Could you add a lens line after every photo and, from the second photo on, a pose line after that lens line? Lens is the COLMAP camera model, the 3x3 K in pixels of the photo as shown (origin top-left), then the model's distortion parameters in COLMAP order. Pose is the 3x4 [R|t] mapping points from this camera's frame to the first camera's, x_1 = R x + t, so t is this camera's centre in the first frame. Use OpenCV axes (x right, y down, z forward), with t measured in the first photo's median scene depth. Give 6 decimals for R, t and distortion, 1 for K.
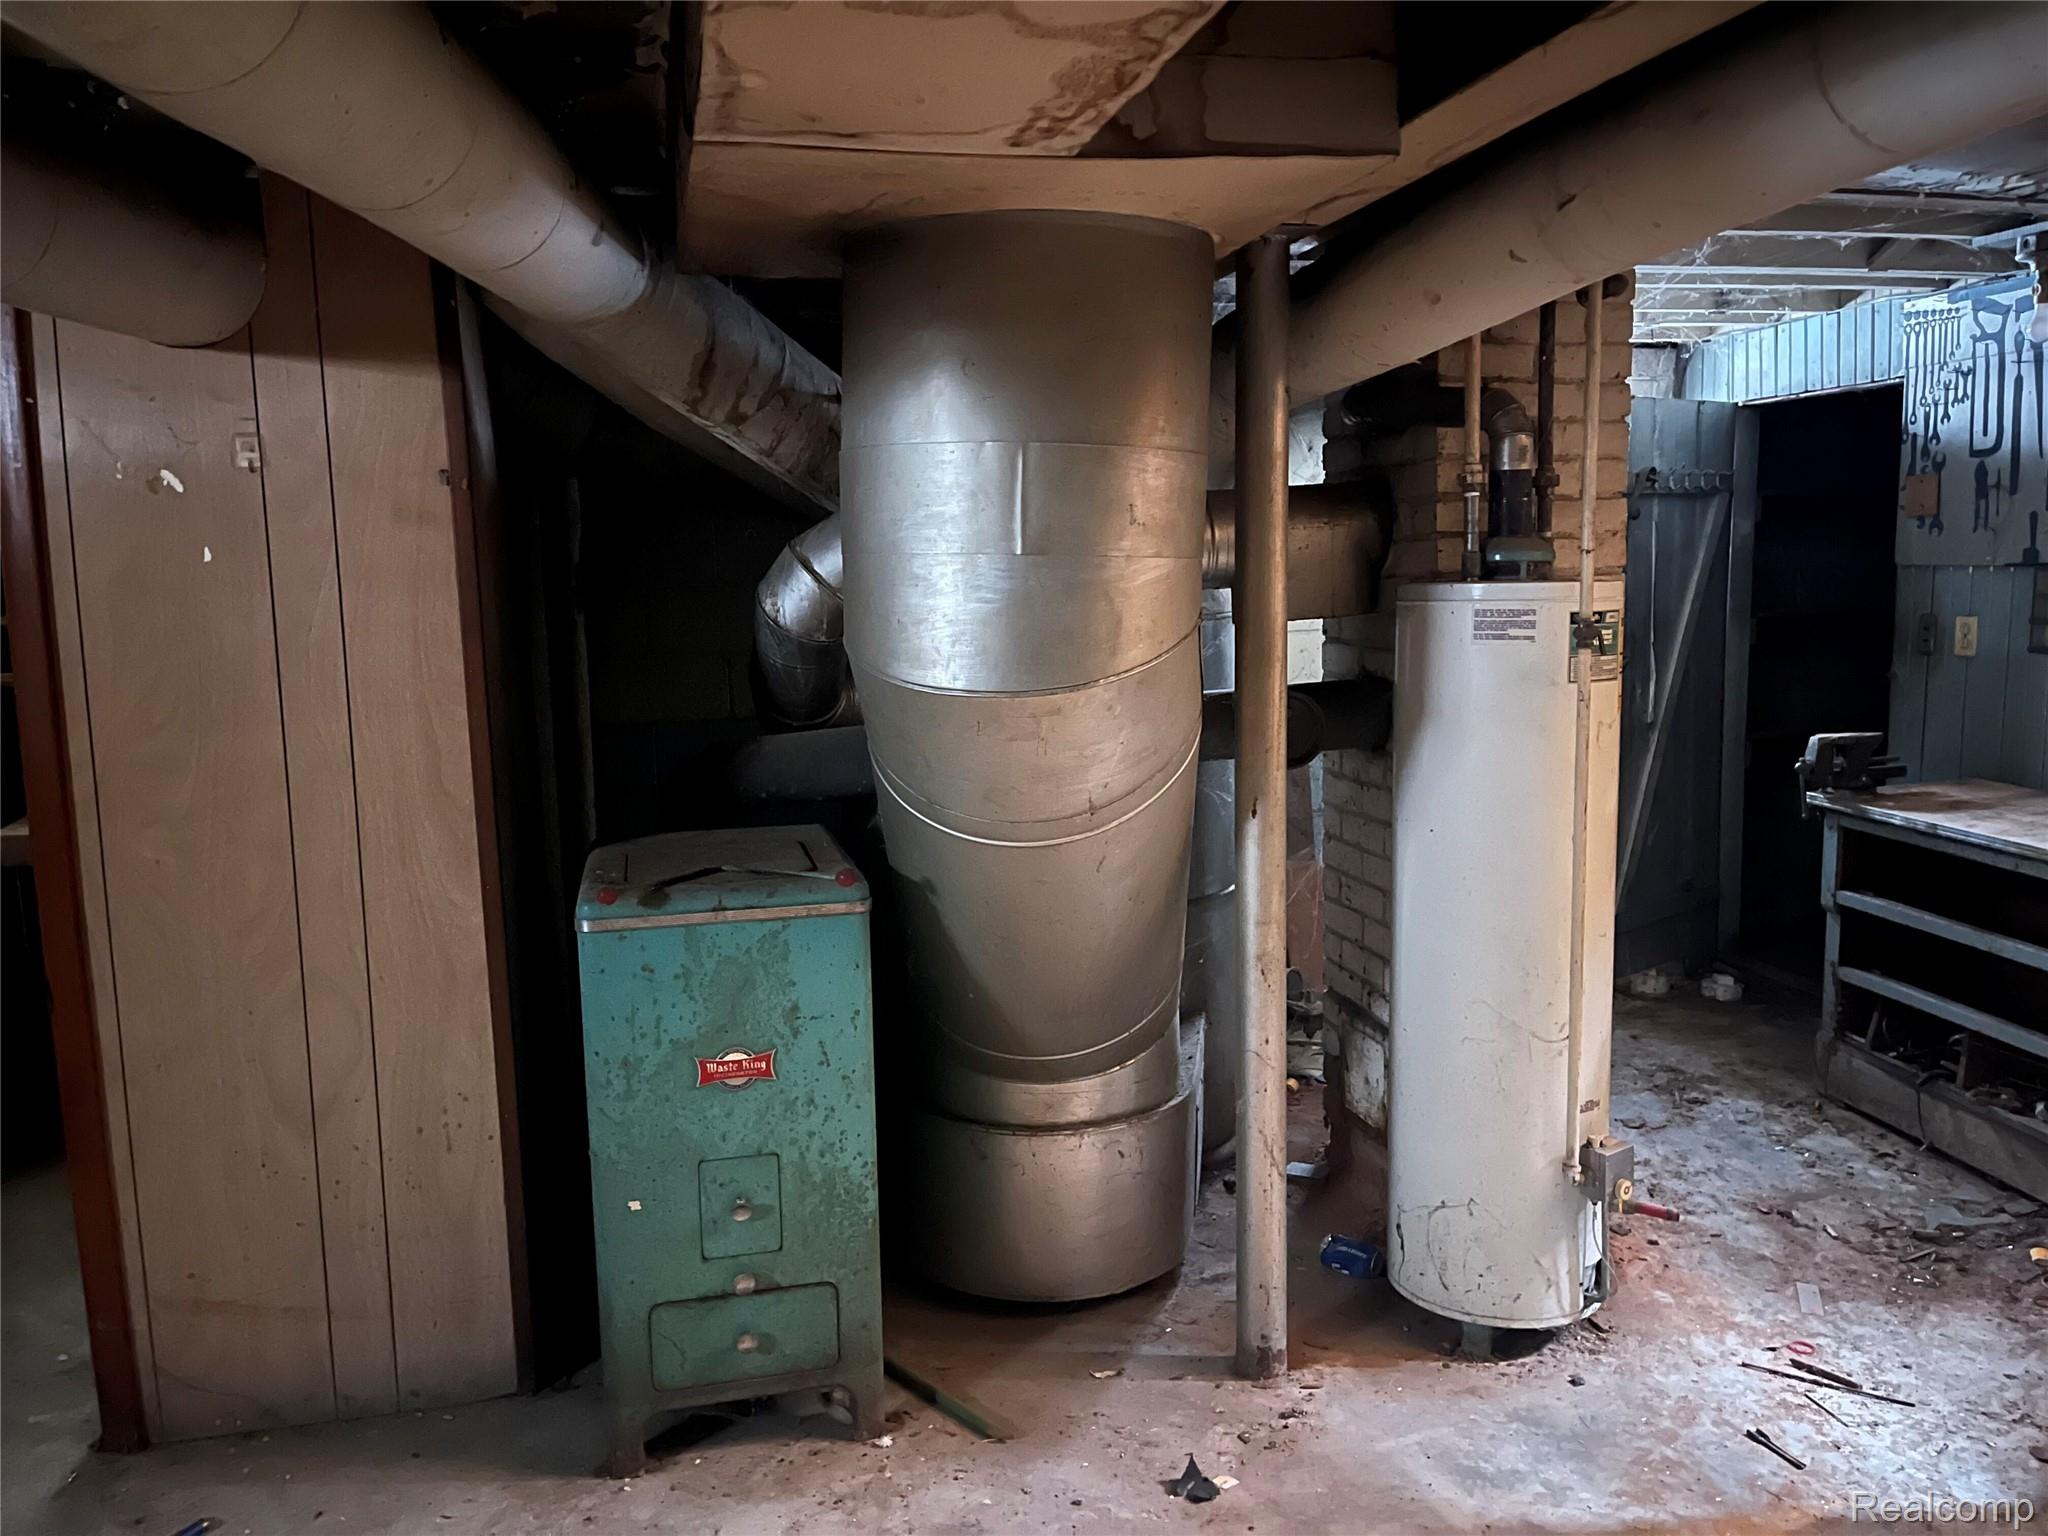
lens RADIAL K [[1538.2, 0, 1021.8], [0, 1538.2, 760.5], [0, 0, 1]] dist [0.081599, -0.105051]
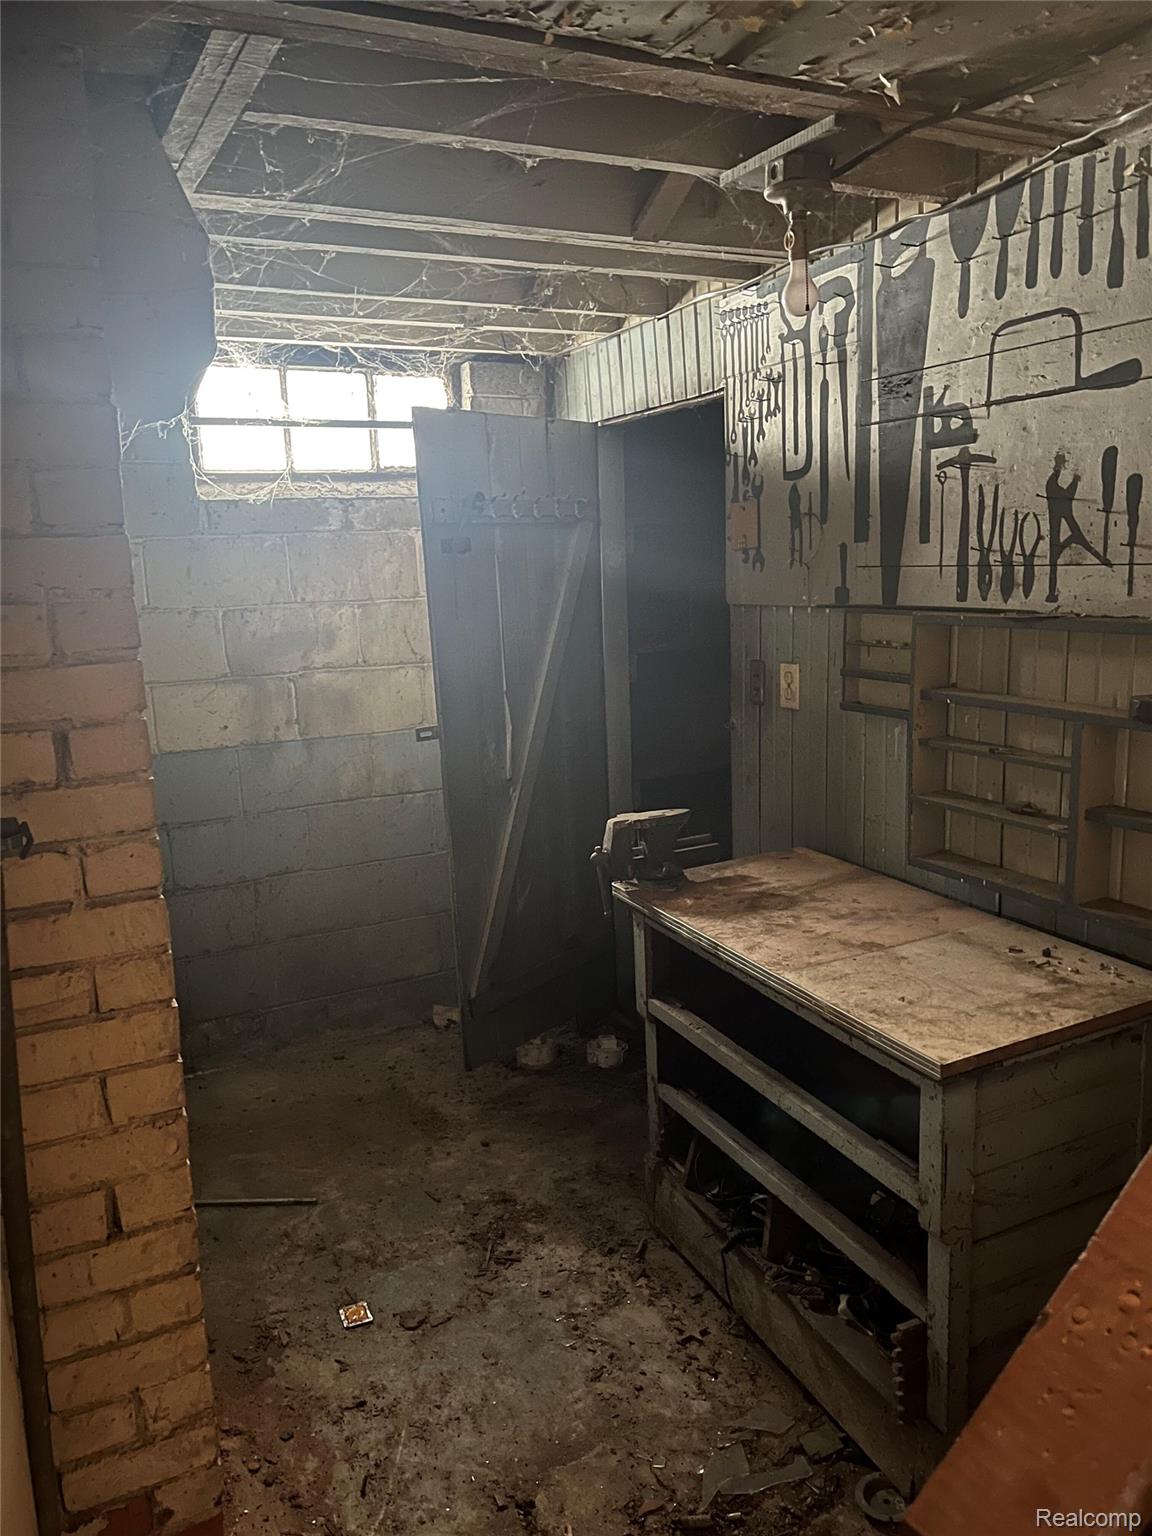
lens RADIAL K [[1153.6, 0, 578.3], [0, 1153.6, 774.5], [0, 0, 1]] dist [0.081599, -0.105051]
pose [[0.973126, -0.055888, 0.223389, 0.342074], [0.046213, 0.997763, 0.048310, -0.067231], [-0.225589, -0.036688, 0.973531, 0.391308]]
